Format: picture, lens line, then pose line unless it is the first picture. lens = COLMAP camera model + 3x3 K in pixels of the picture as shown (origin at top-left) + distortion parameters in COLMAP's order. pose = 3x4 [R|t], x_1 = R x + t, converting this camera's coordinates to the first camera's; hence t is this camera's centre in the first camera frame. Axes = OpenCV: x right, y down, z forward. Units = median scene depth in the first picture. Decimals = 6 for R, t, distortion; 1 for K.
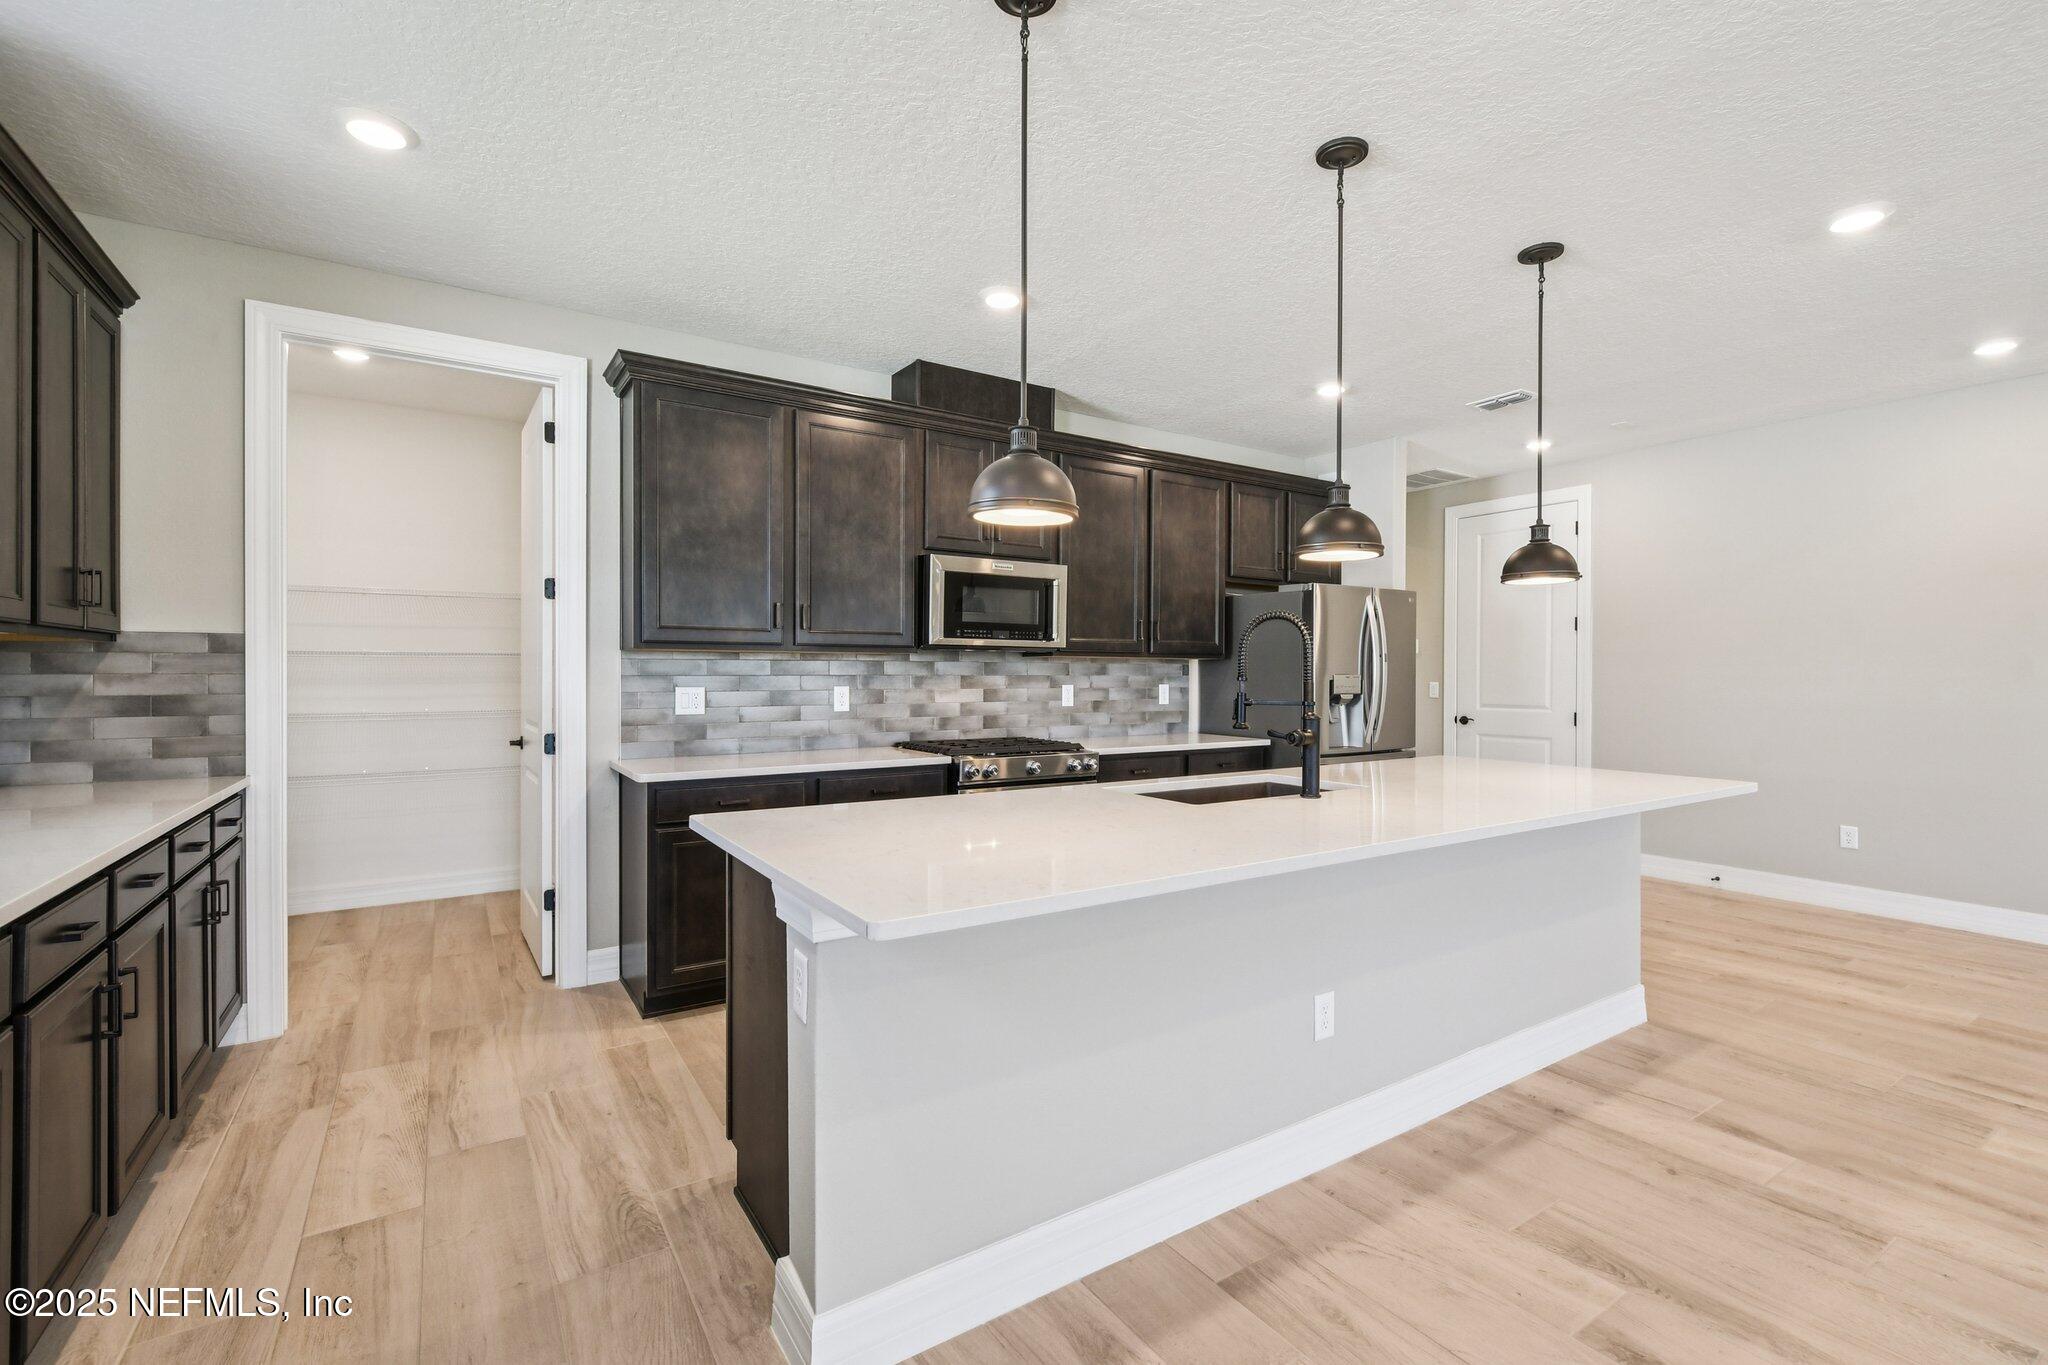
lens RADIAL K [[914.7, 0, 1053.7], [0, 914.7, 673.7], [0, 0, 1]] dist [-0.000761, -0.000554]
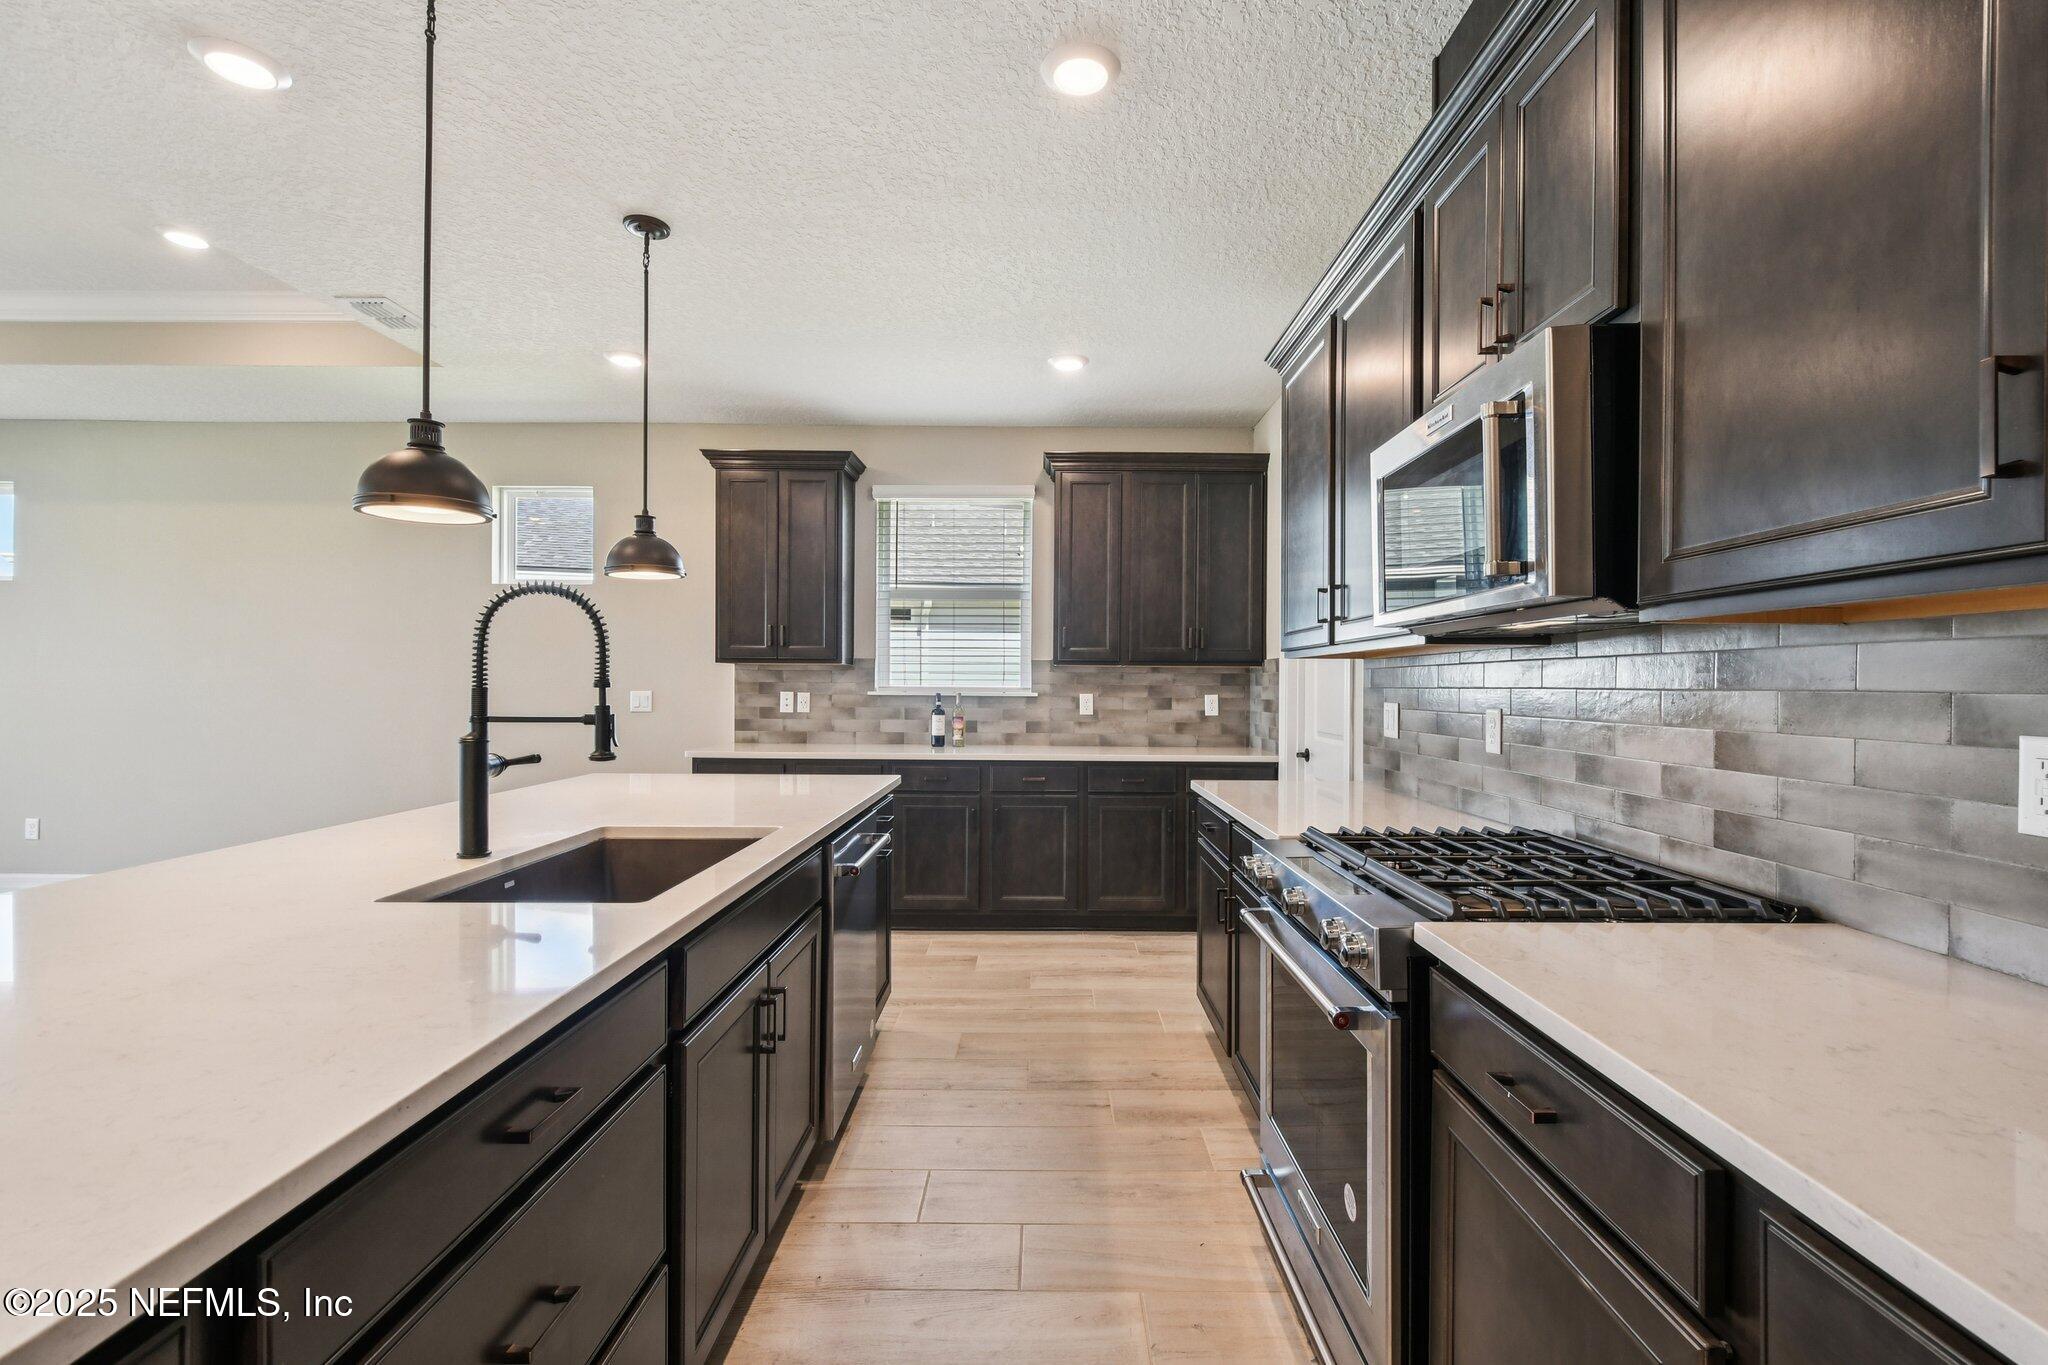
lens RADIAL K [[903.9, 0, 1045.9], [0, 903.9, 677.6], [0, 0, 1]] dist [0.007858, -0.006128]
pose [[-0.561262, -0.011789, -0.827555, 0.395721], [-0.007949, 0.999929, -0.008853, 0.002046], [0.827600, 0.001610, -0.561316, 1.129135]]
